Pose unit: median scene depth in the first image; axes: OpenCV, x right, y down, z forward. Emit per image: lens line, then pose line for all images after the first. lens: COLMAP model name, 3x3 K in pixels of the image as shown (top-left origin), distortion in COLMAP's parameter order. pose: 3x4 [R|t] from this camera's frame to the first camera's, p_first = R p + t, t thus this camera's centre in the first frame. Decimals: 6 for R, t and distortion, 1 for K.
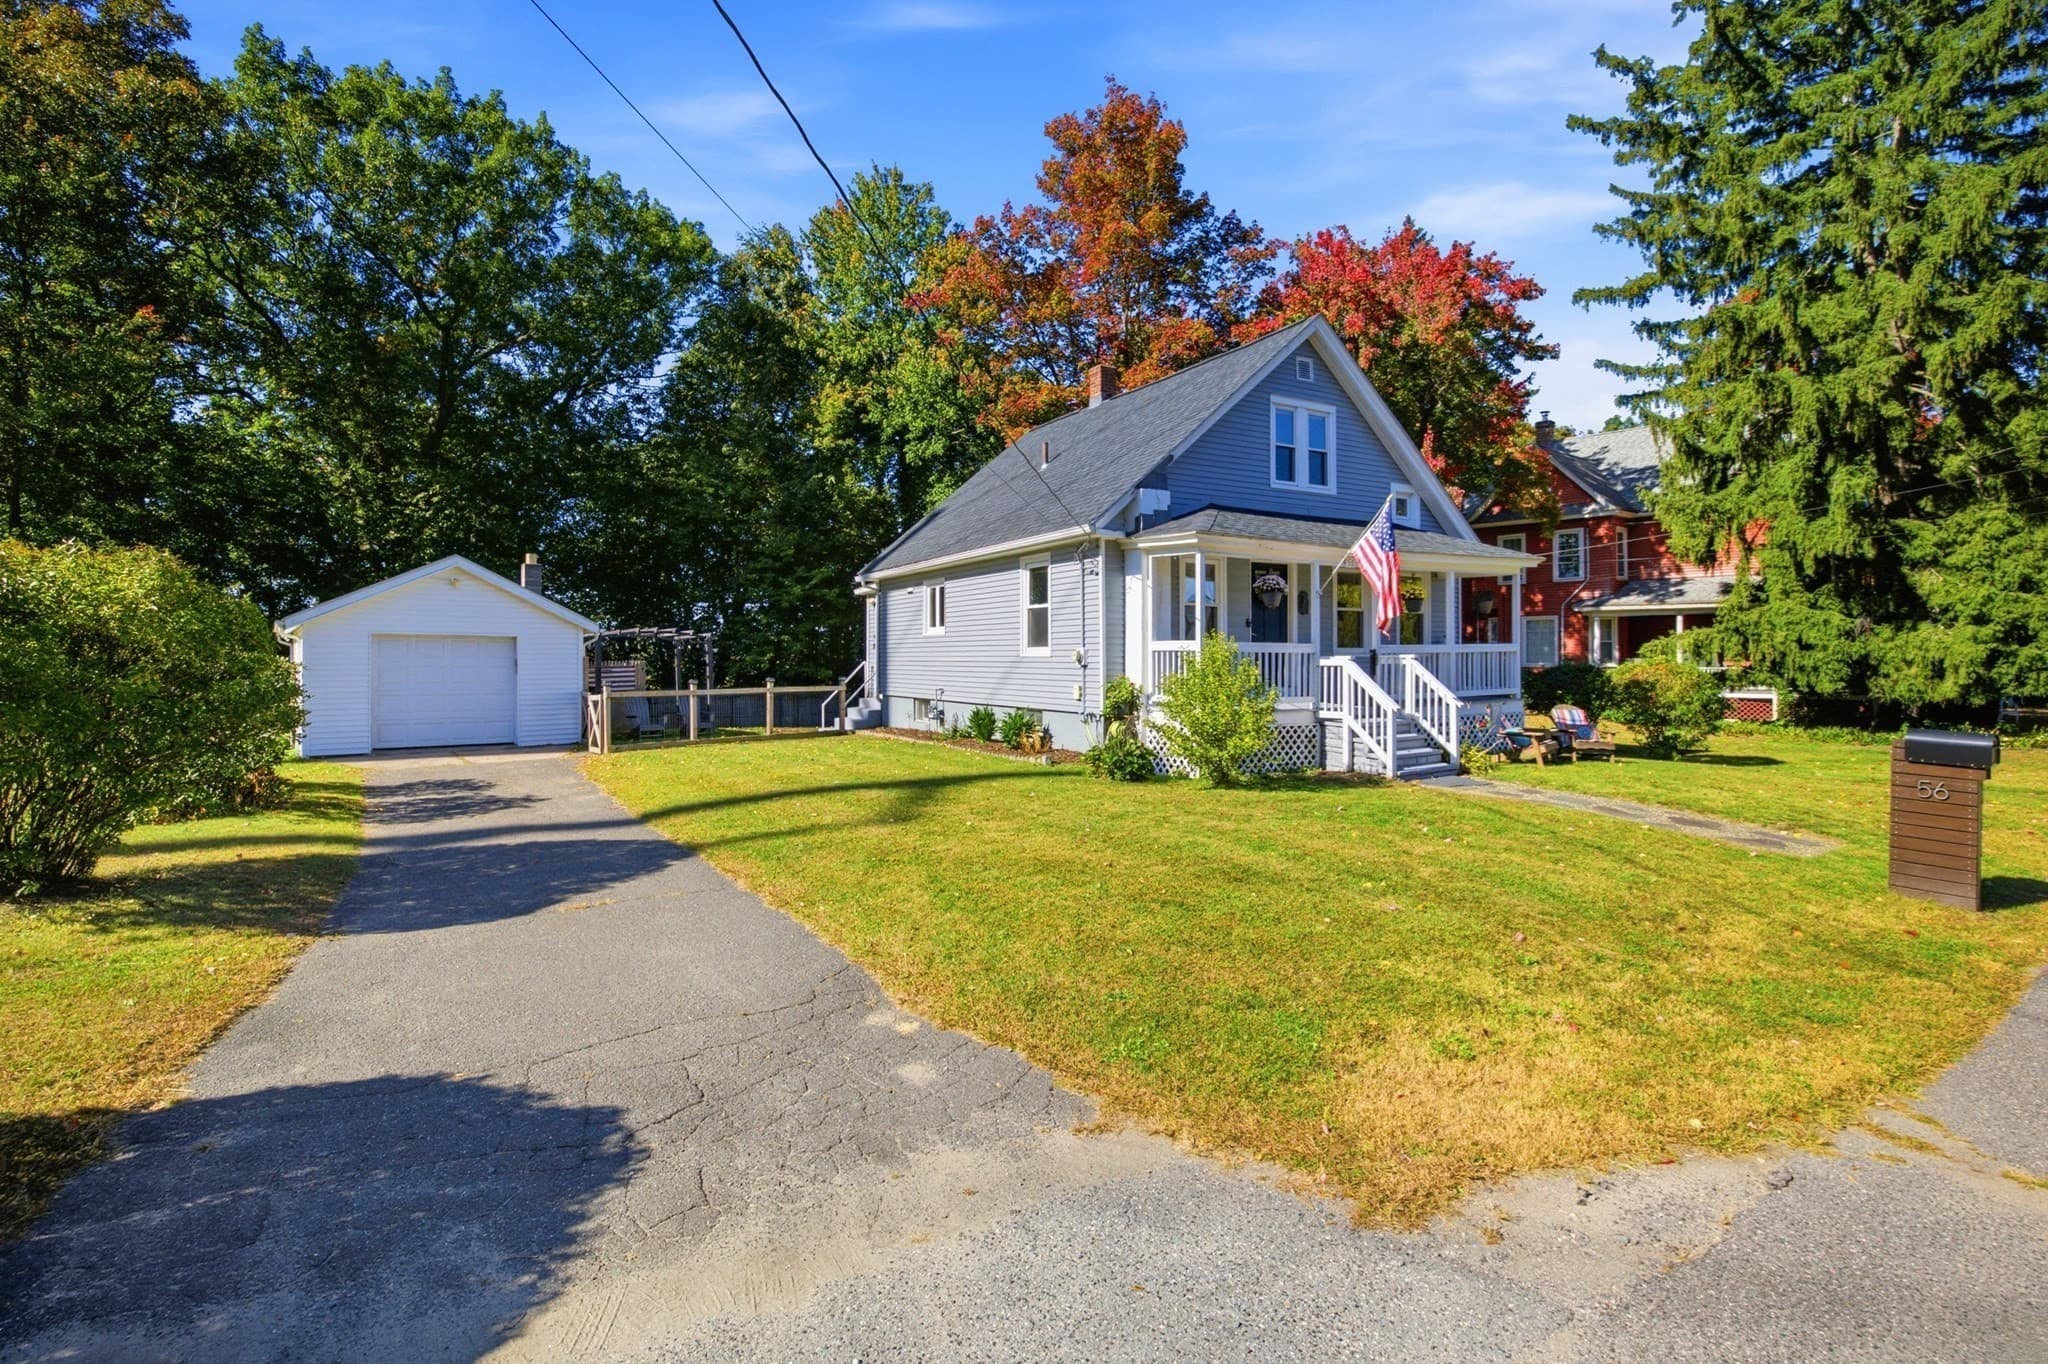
lens RADIAL K [[970.5, 0, 1024.6], [0, 970.5, 648.6], [0, 0, 1]] dist [-0.019034, 0.003243]
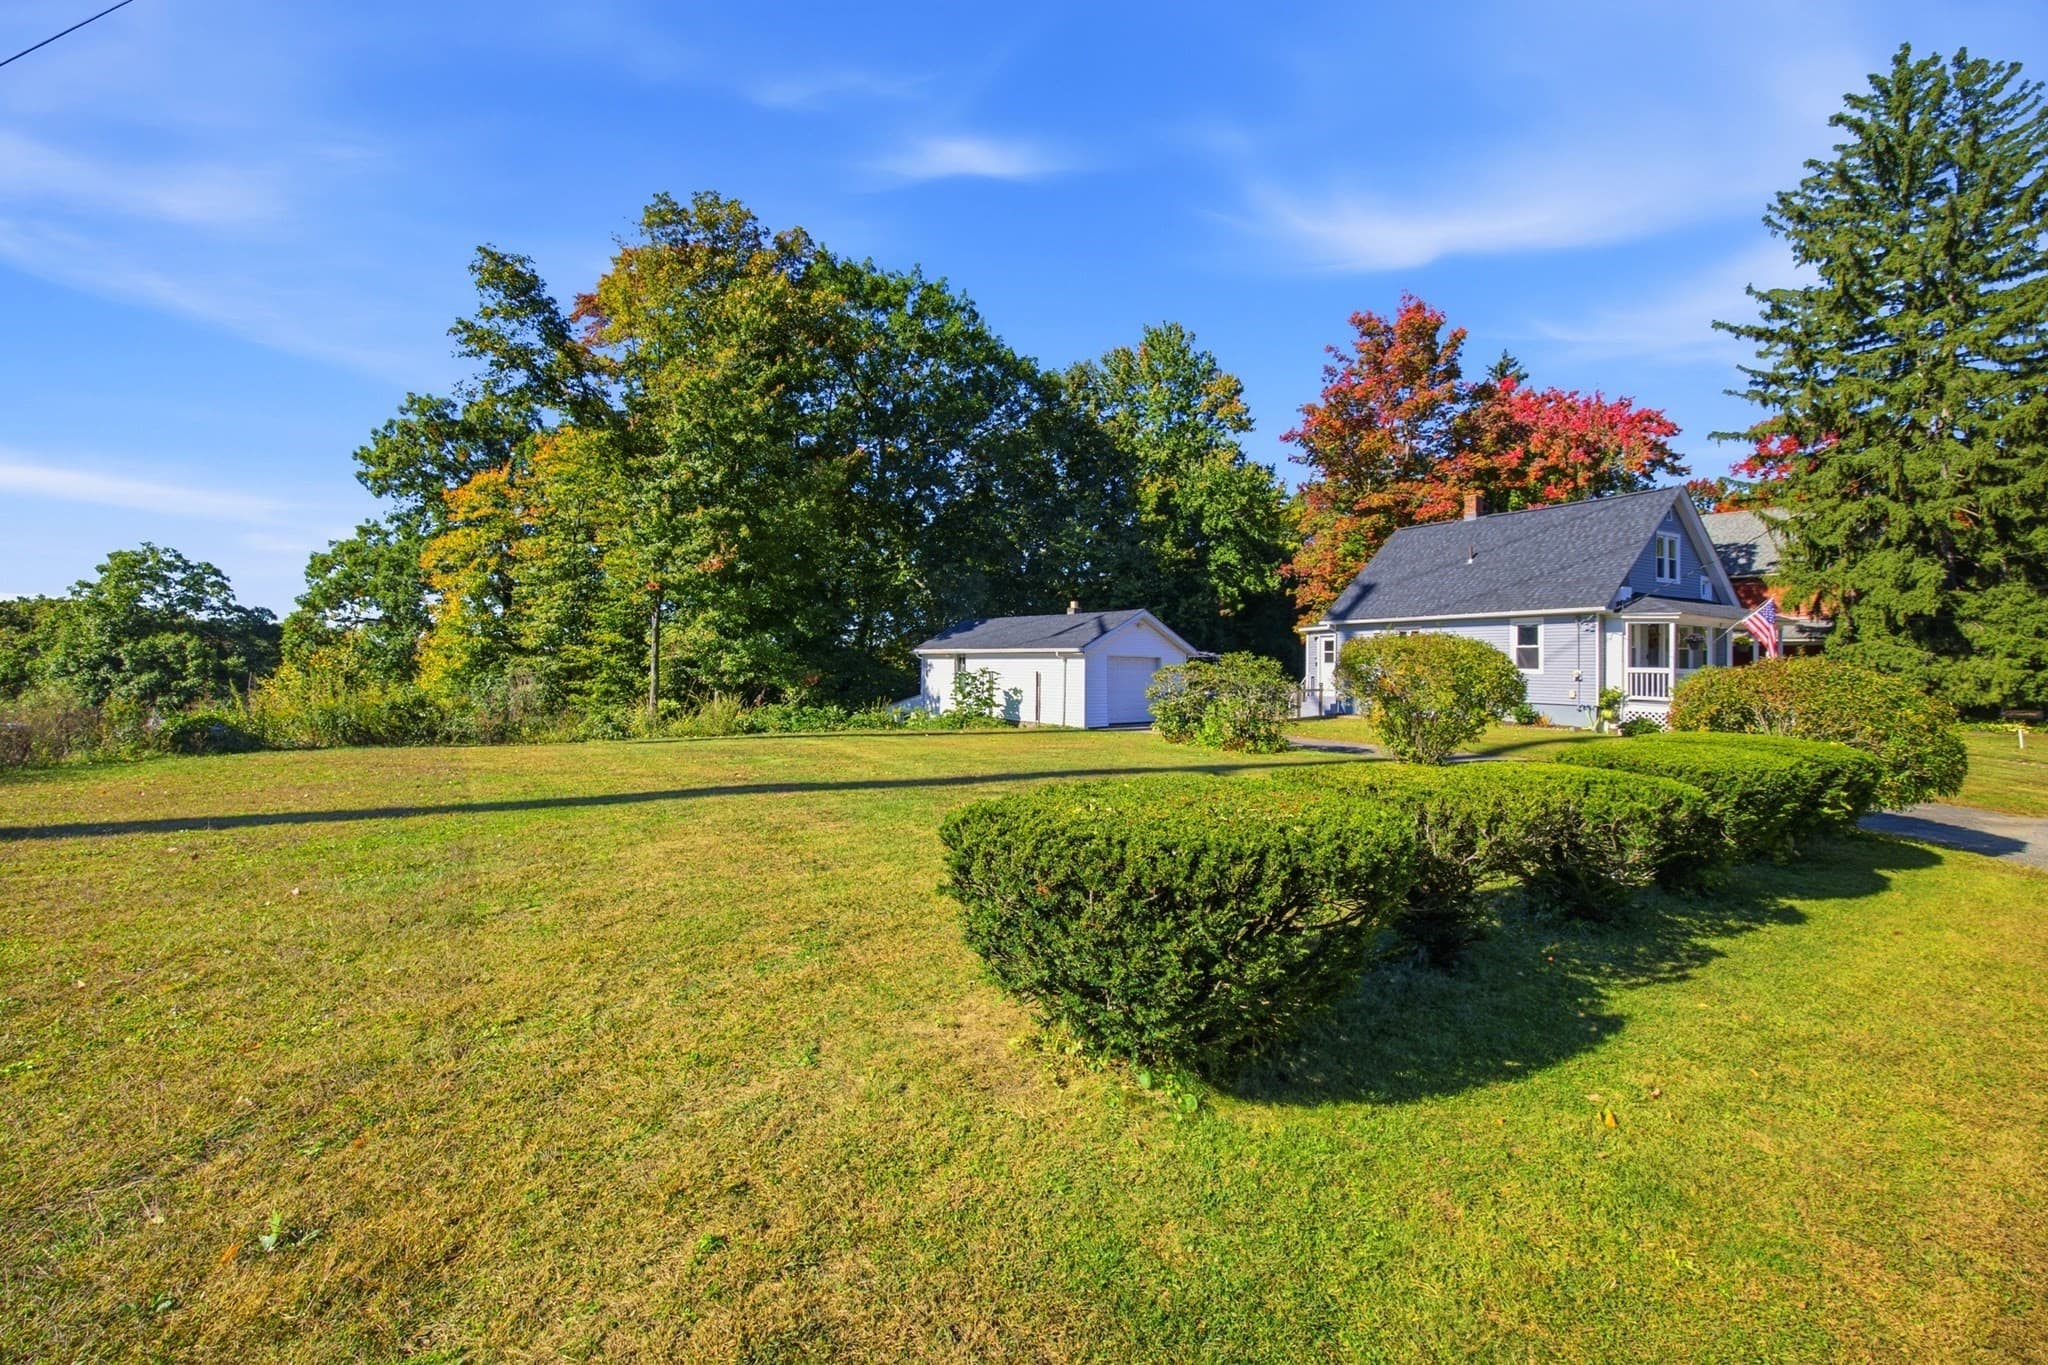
lens RADIAL K [[813.9, 0, 1034.8], [0, 813.9, 652.6], [0, 0, 1]] dist [-0.018757, 0.004289]
pose [[0.999944, 0.009234, -0.005080, -0.644957], [-0.009252, 0.999951, -0.003451, -0.013179], [0.005048, 0.003498, 0.999981, -0.364534]]
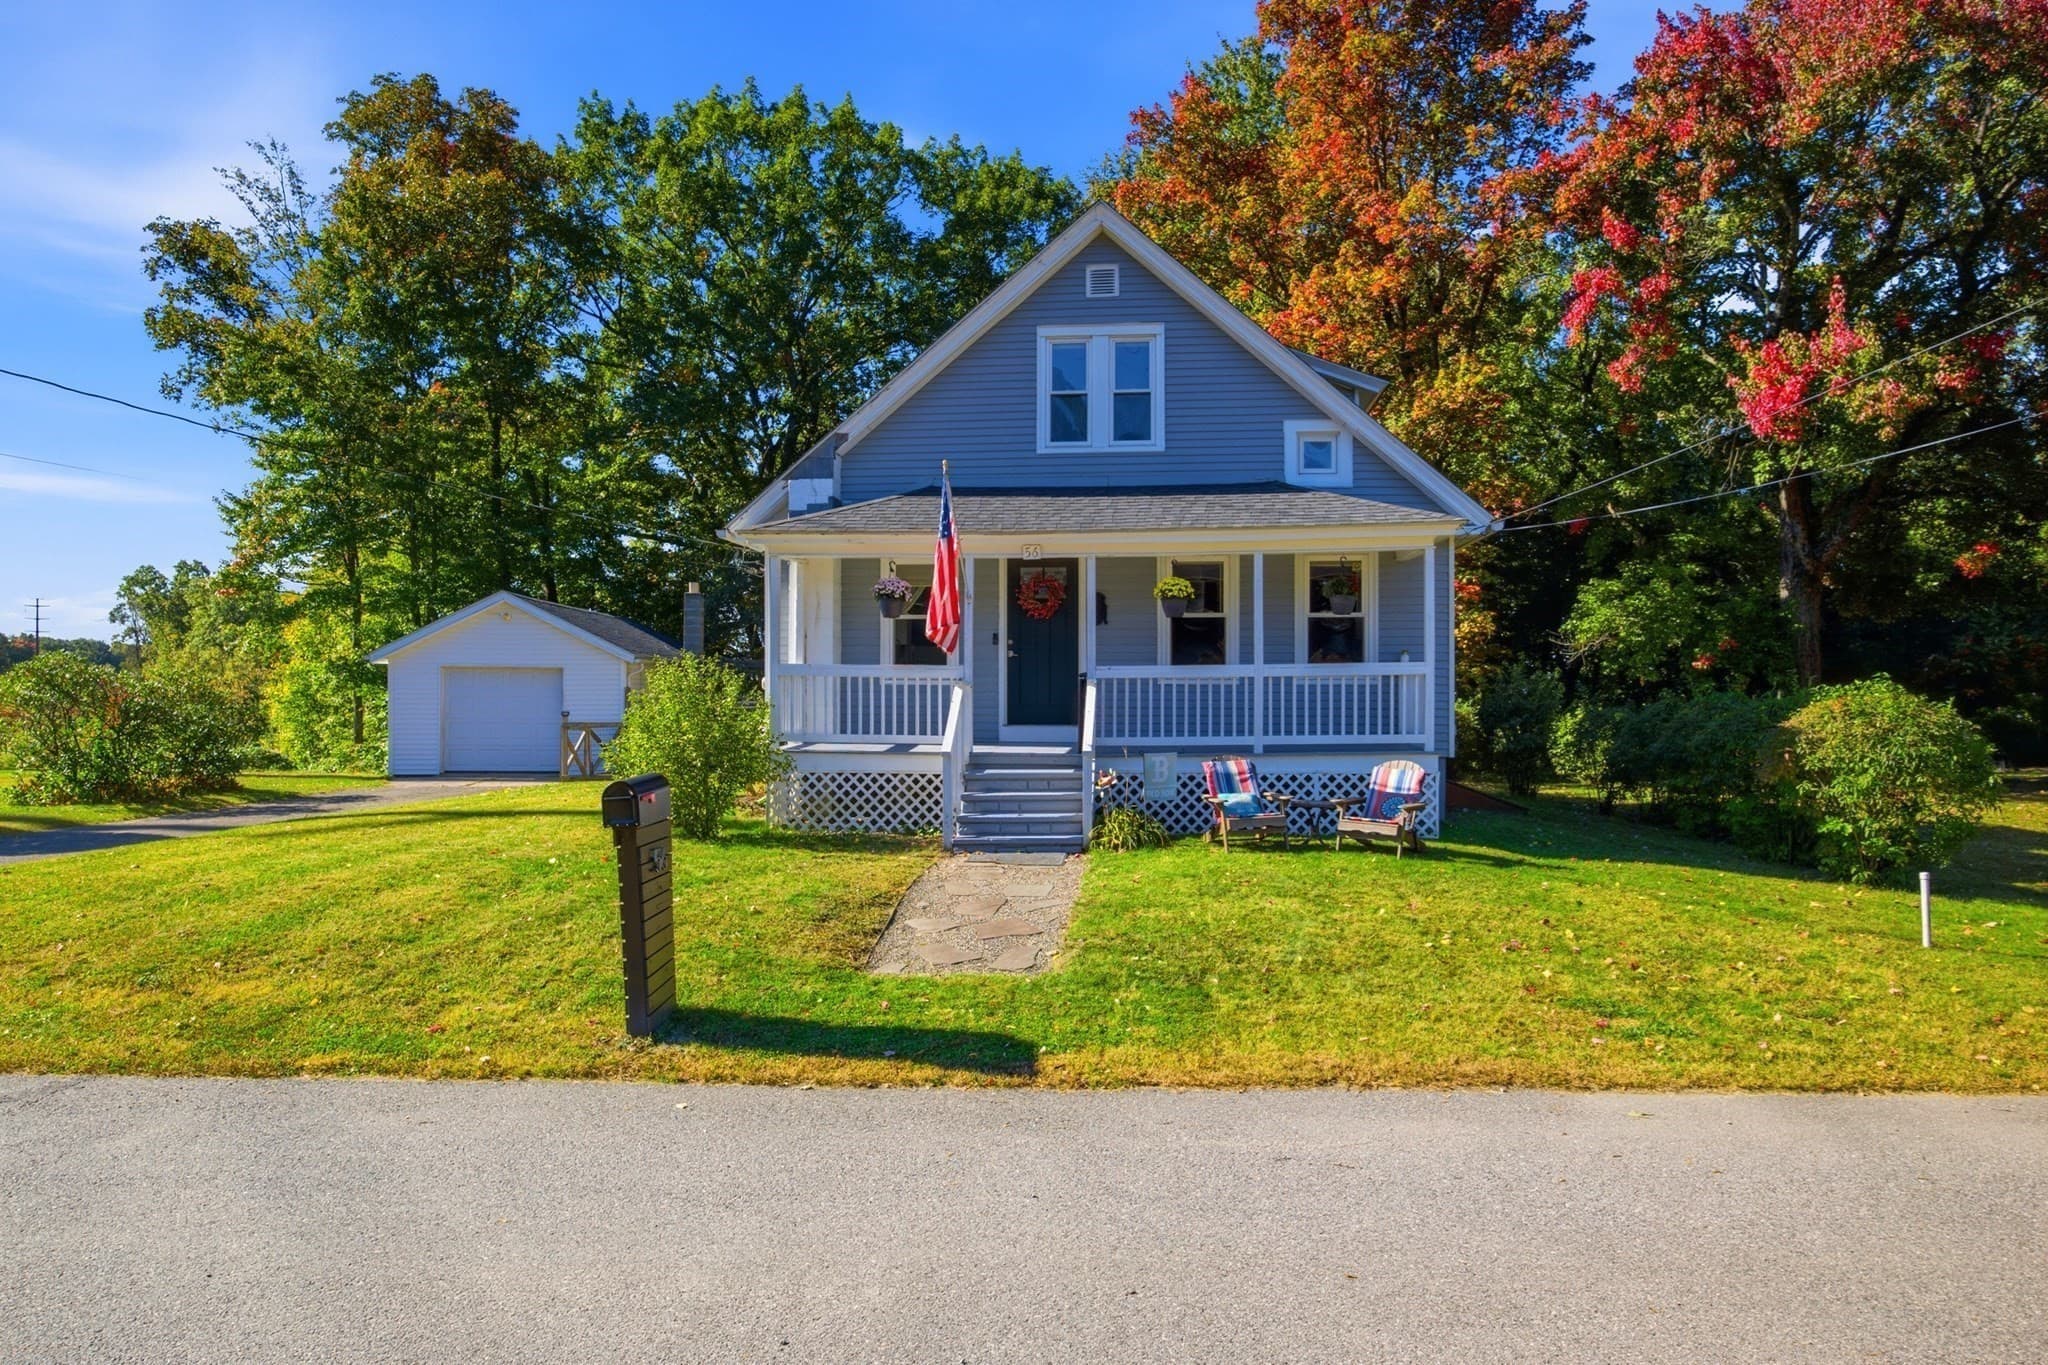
lens RADIAL K [[1288.6, 0, 1030.4], [0, 1288.6, 683.3], [0, 0, 1]] dist [0.005567, -0.000016]
pose [[0.822025, -0.004248, -0.569436, 0.581521], [0.007741, 0.999963, 0.003715, 0.002420], [0.569399, -0.007462, 0.822028, 0.139870]]
